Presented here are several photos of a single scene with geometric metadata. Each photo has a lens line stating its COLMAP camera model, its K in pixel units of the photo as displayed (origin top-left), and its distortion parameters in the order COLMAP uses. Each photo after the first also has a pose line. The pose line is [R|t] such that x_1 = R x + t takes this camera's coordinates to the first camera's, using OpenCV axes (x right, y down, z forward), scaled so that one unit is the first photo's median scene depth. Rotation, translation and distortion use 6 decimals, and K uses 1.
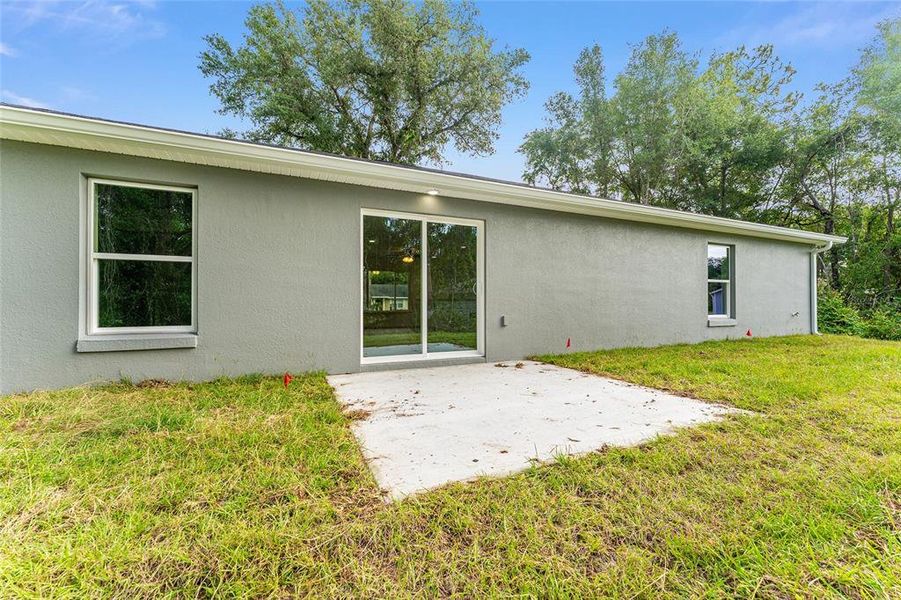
lens RADIAL K [[359.6, 0, 450.5], [0, 359.6, 300.0], [0, 0, 1]] dist [0.000353, -0.000102]
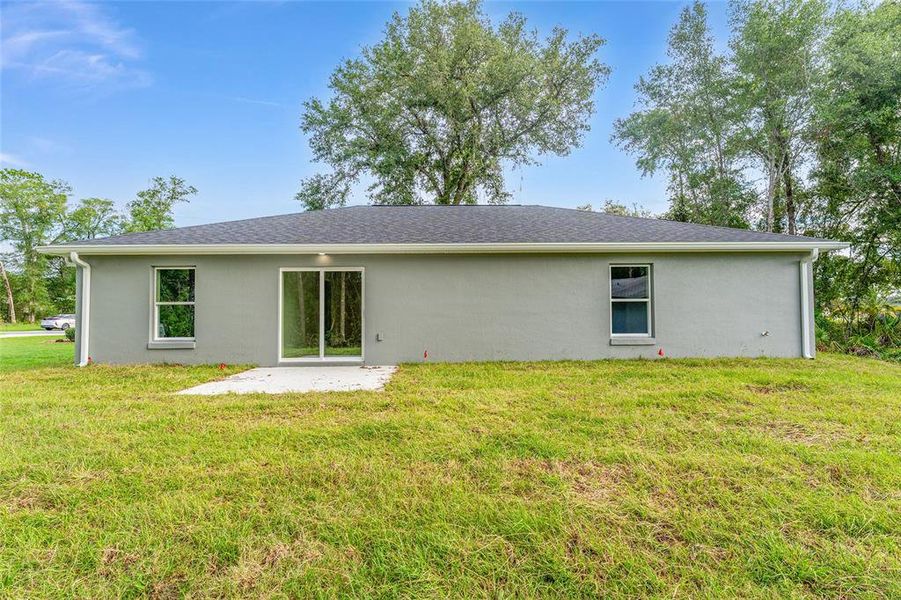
lens RADIAL K [[424.0, 0, 452.3], [0, 424.0, 298.6], [0, 0, 1]] dist [-0.000905, -0.000279]
pose [[0.923011, -0.019770, -0.384266, 0.720784], [0.010631, 0.999608, -0.025894, -0.031062], [0.384627, 0.019816, 0.922859, -0.289381]]
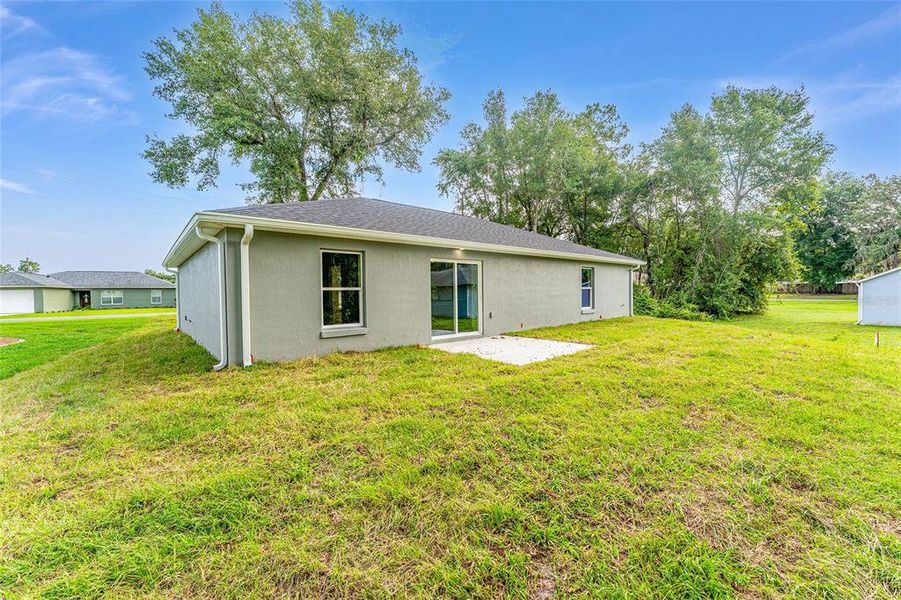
lens RADIAL K [[359.6, 0, 450.5], [0, 359.6, 300.0], [0, 0, 1]] dist [0.000353, -0.000102]
pose [[0.956089, -0.017688, 0.292541, -0.410572], [0.009022, 0.999480, 0.030946, -0.053556], [-0.292936, -0.026948, 0.955752, -0.494108]]
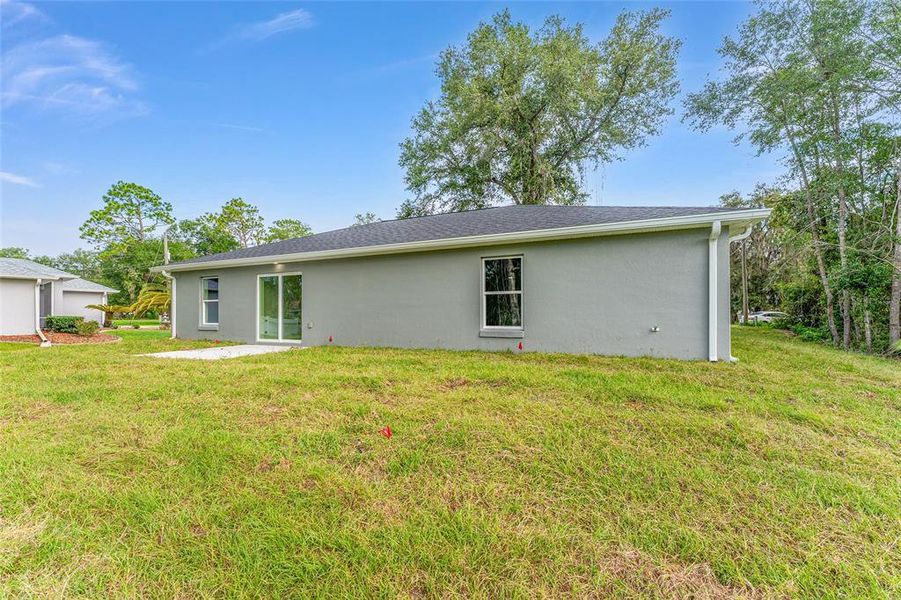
lens RADIAL K [[367.1, 0, 449.8], [0, 367.1, 309.3], [0, 0, 1]] dist [-0.000636, 0.000046]
pose [[0.669953, -0.011021, -0.742321, 1.374490], [0.010077, 0.999933, -0.005751, -0.002153], [0.742335, -0.003627, 0.670019, 0.192806]]
